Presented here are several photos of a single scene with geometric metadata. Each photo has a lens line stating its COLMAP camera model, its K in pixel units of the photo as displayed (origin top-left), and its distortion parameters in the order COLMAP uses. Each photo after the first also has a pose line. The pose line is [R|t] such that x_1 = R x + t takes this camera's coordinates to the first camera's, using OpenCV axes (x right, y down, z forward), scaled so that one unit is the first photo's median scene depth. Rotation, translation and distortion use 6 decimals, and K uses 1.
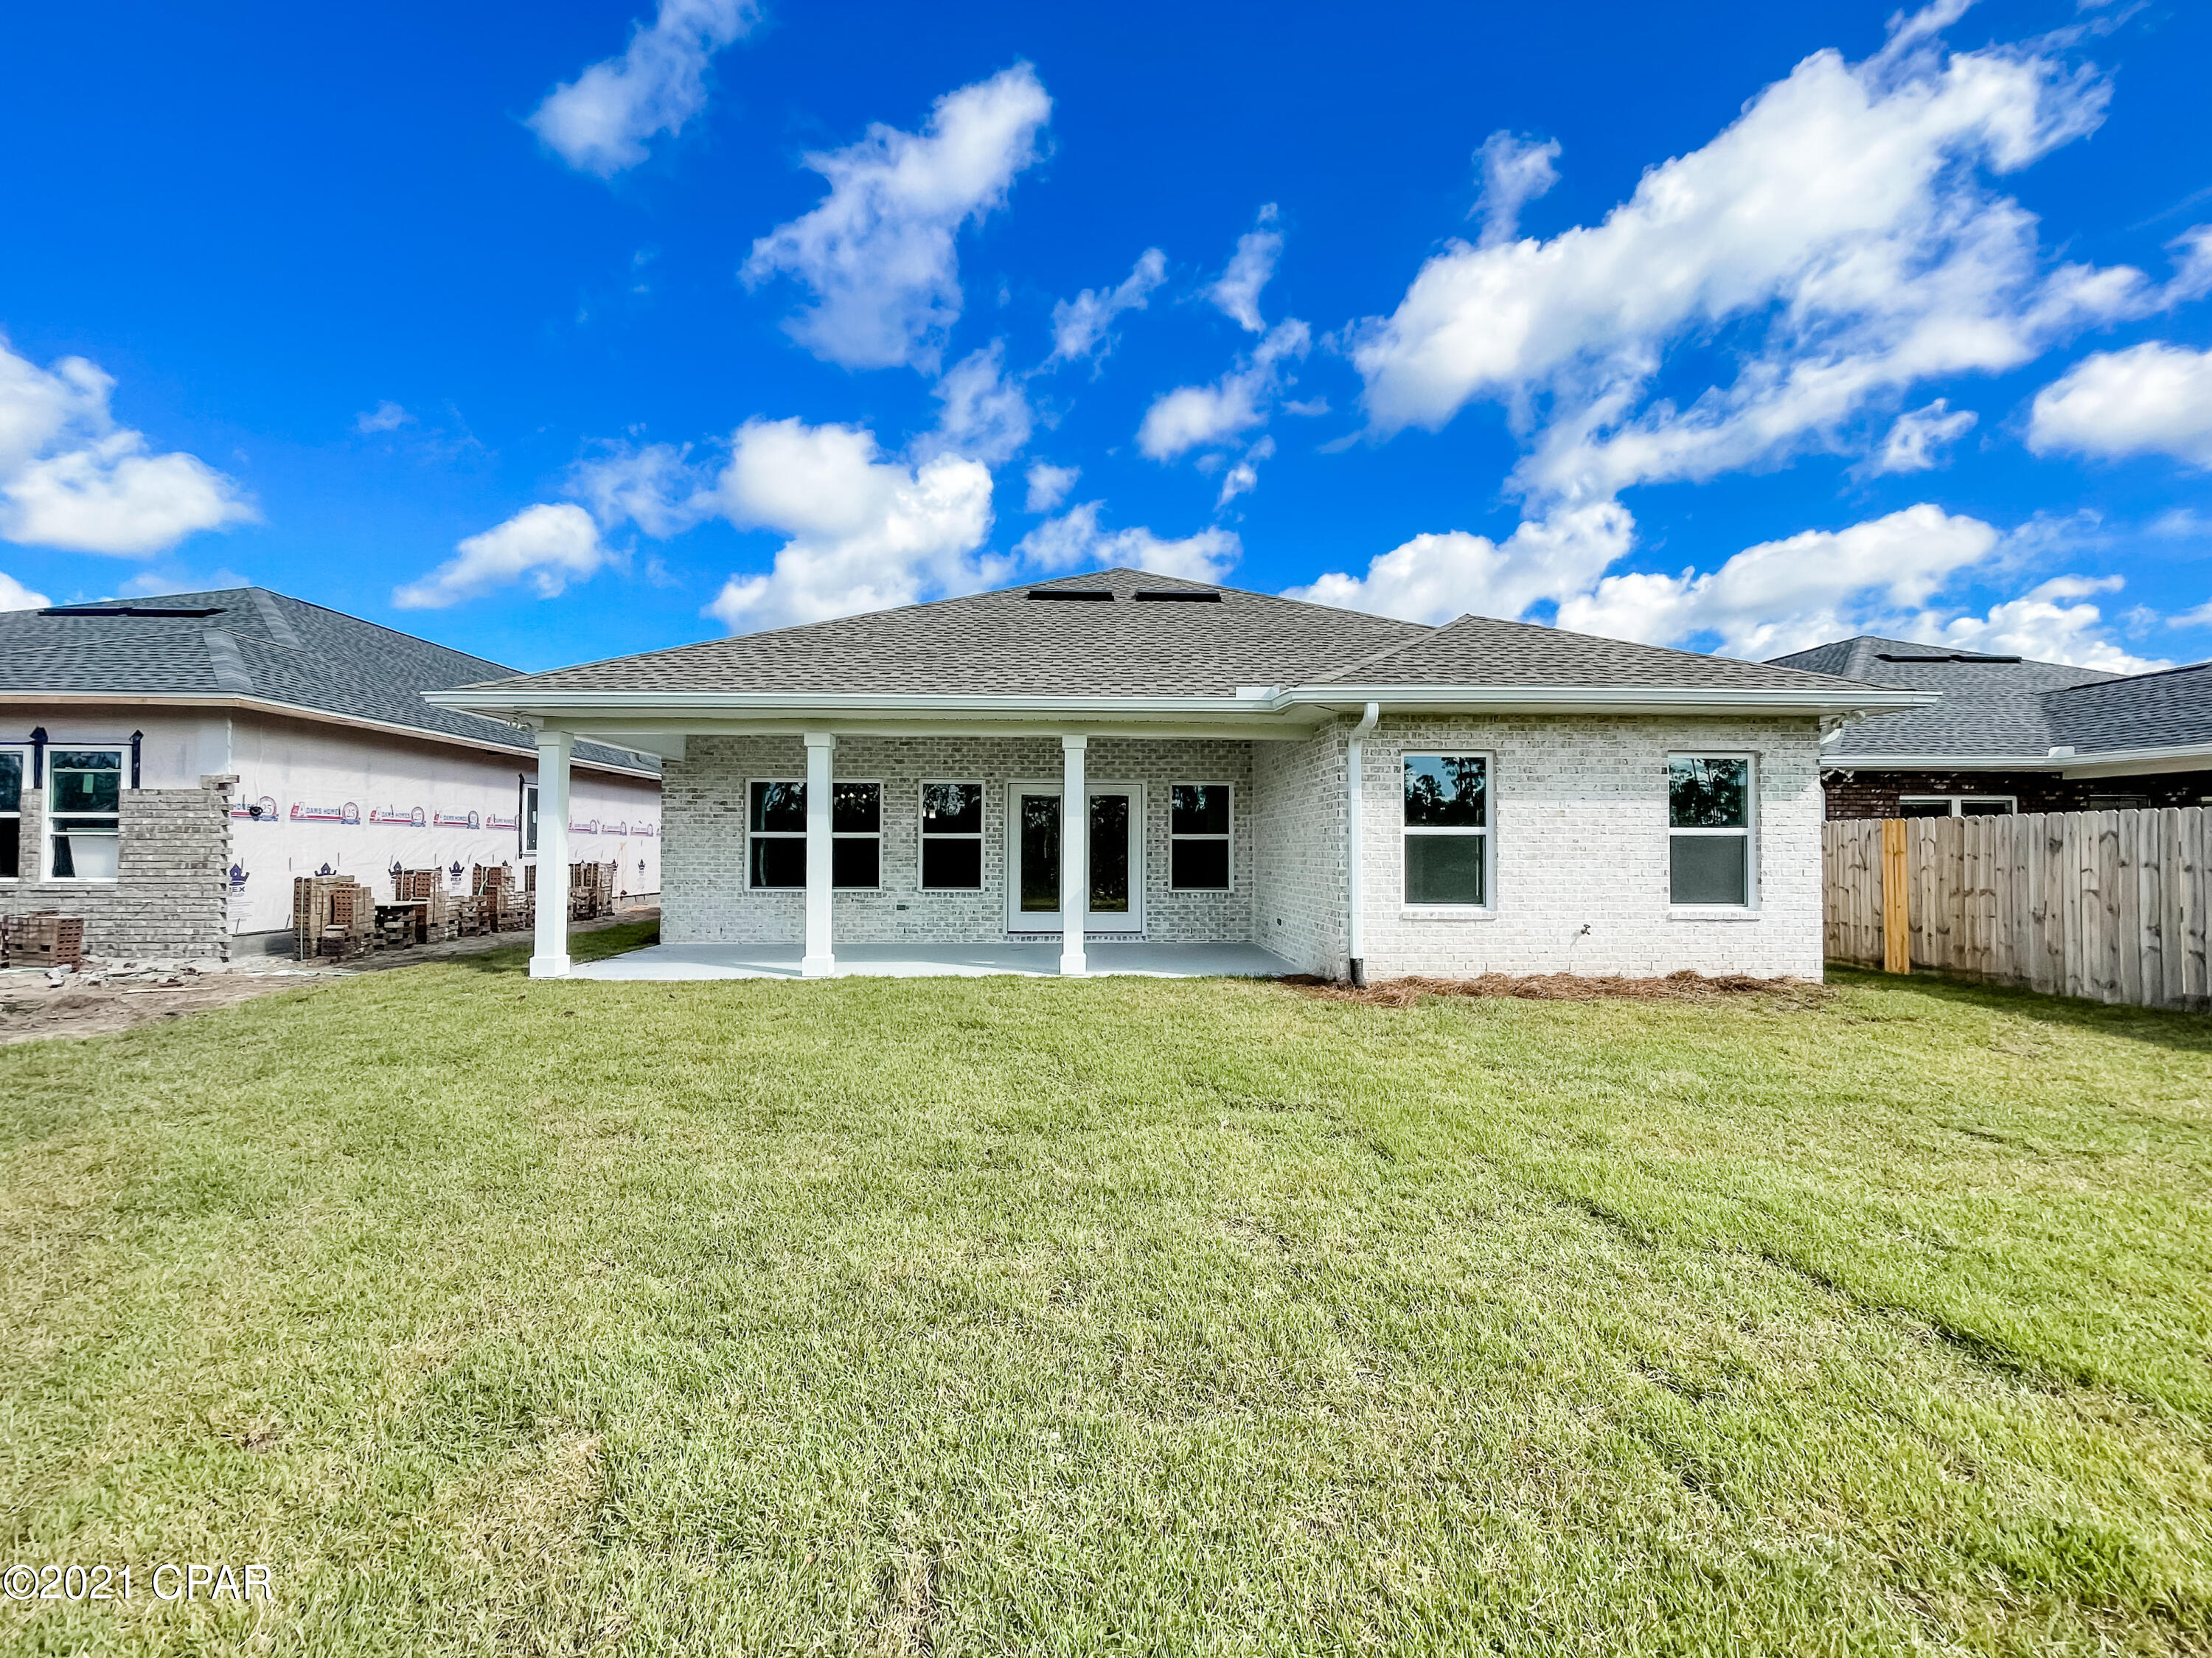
lens RADIAL K [[911.0, 0, 1106.0], [0, 911.0, 829.0], [0, 0, 1]] dist [-0.012198, -0.000280]
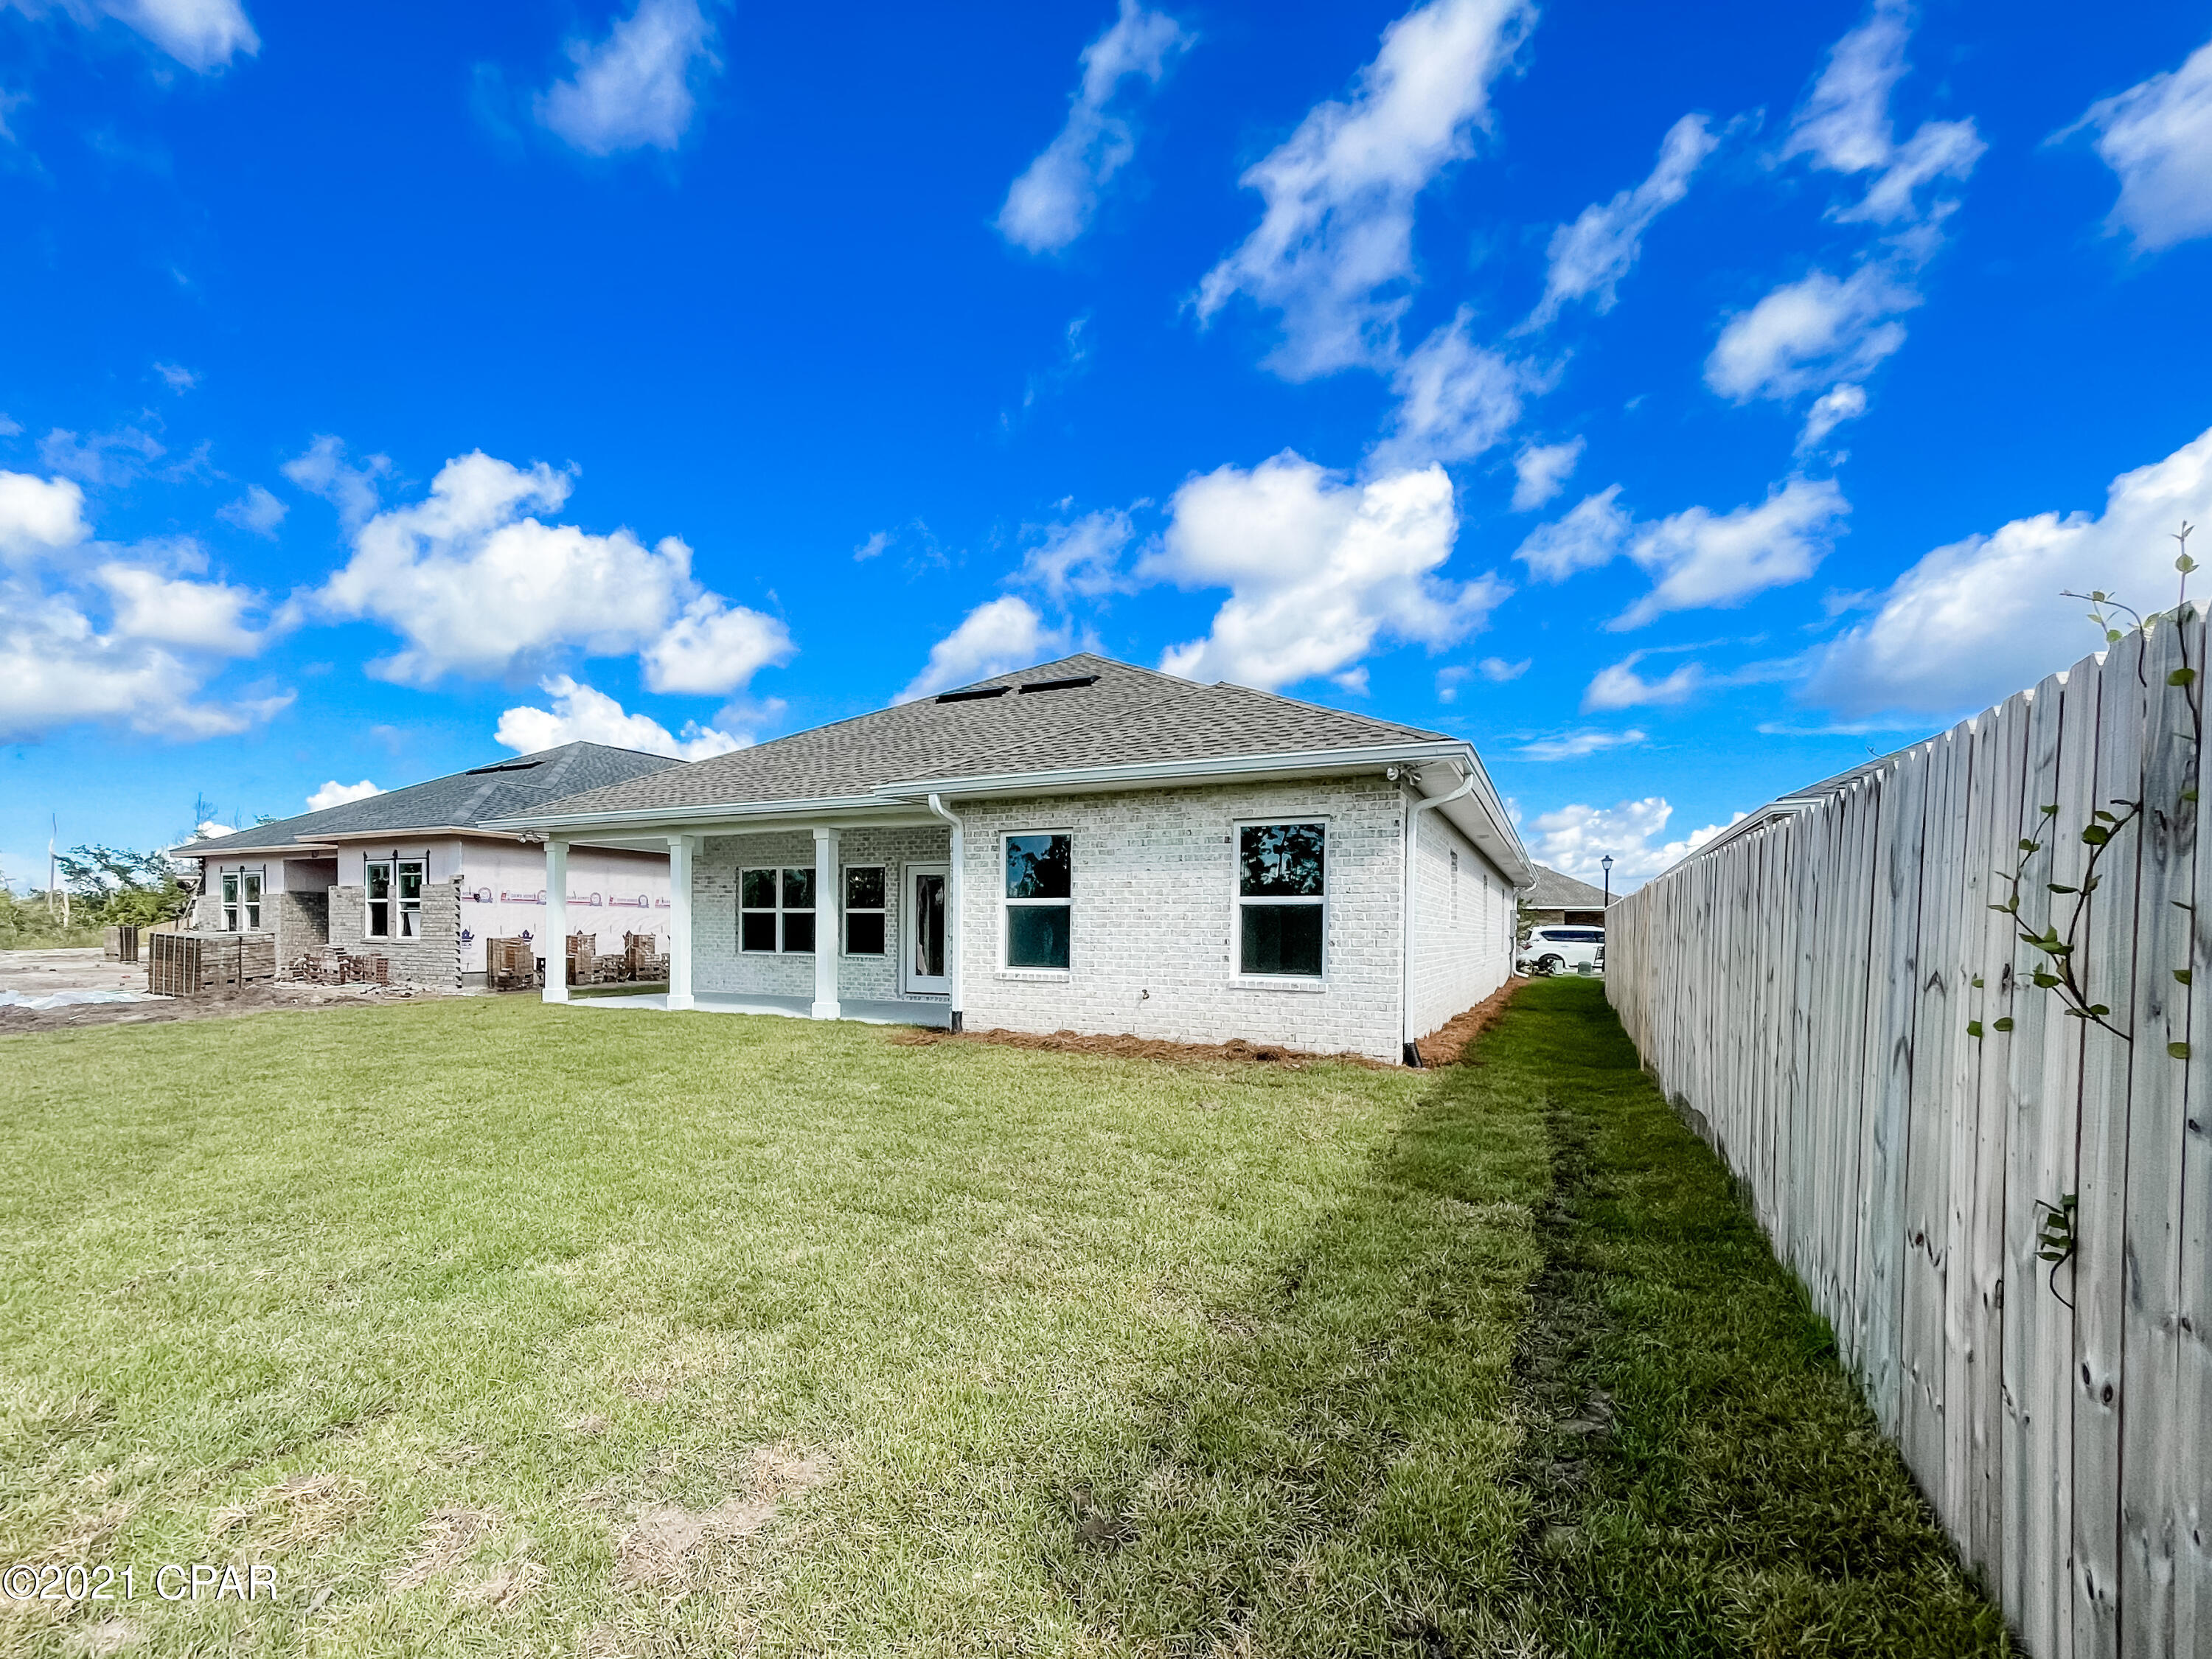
lens RADIAL K [[1035.5, 0, 1044.0], [0, 1035.5, 931.3], [0, 0, 1]] dist [0.001424, 0.000235]
pose [[0.861874, 0.005193, -0.507096, 0.765542], [0.005542, 0.999791, 0.019657, 0.009995], [0.507092, -0.019752, 0.861666, -0.068497]]
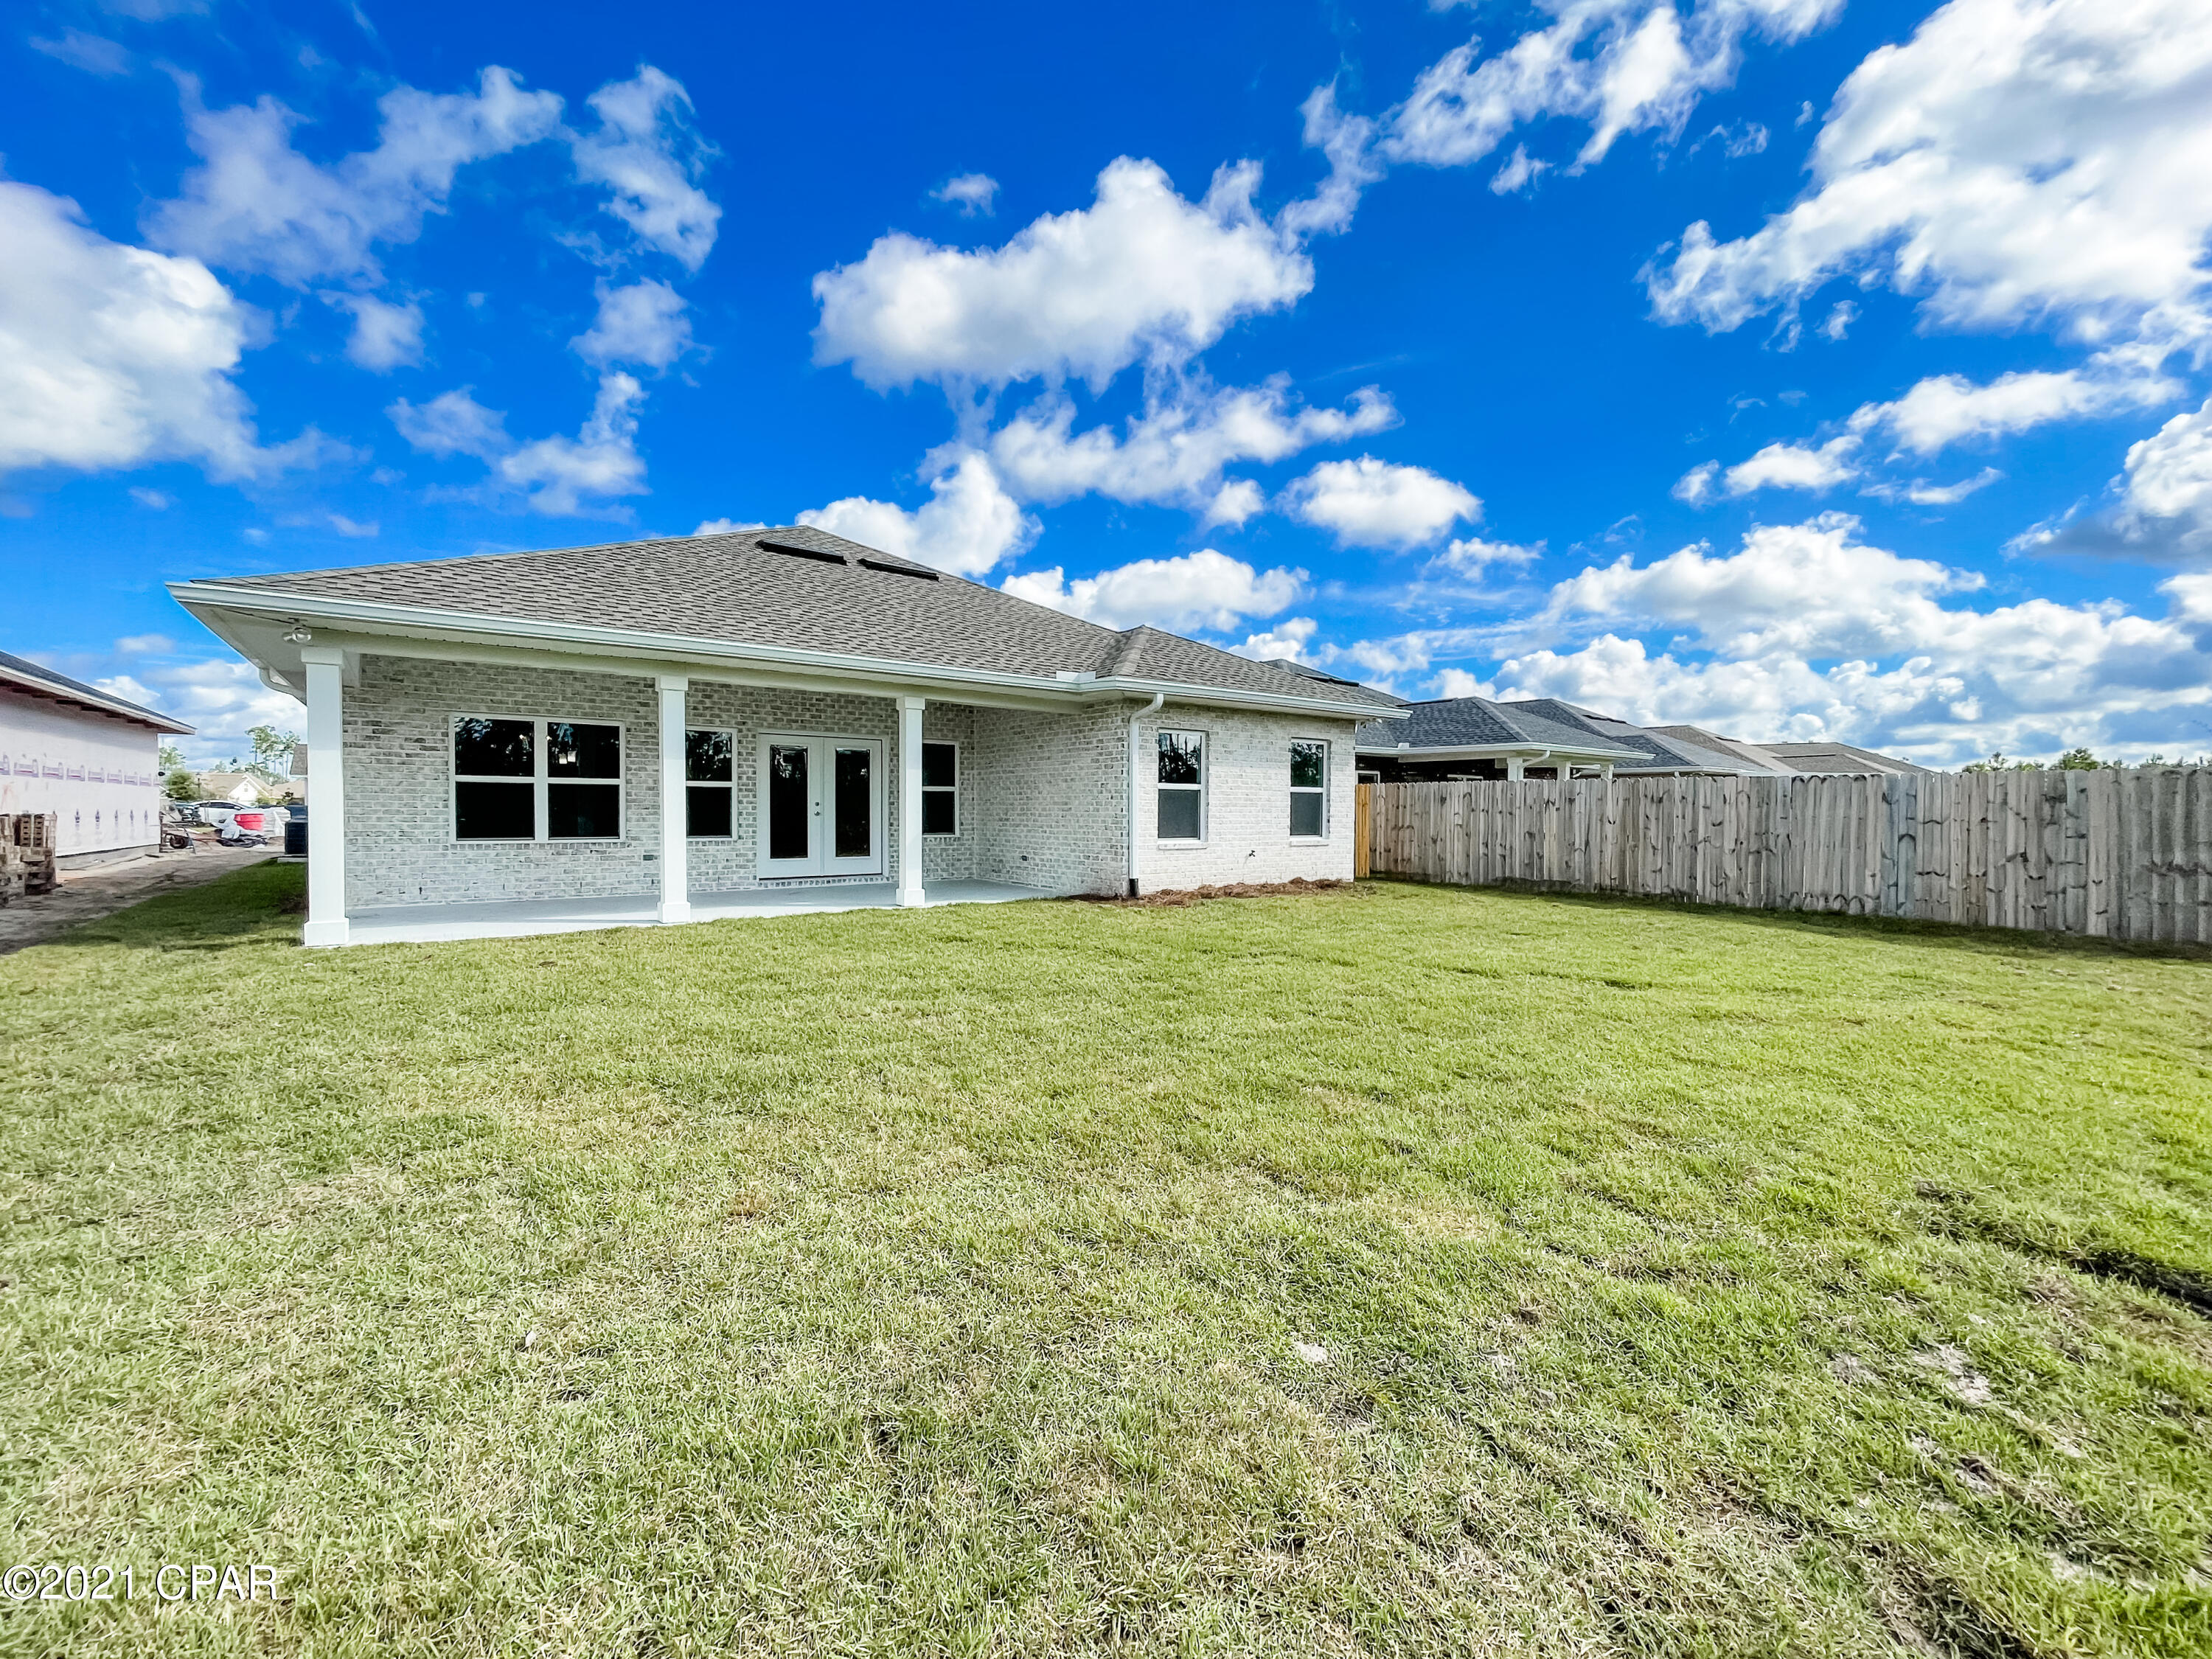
lens RADIAL K [[916.7, 0, 1106.0], [0, 916.7, 829.5], [0, 0, 1]] dist [-0.000908, 0.000666]
pose [[0.807962, -0.011007, 0.589132, -0.418199], [-0.016654, 0.998999, 0.041505, 0.008784], [-0.589000, -0.043346, 0.806970, -0.064056]]
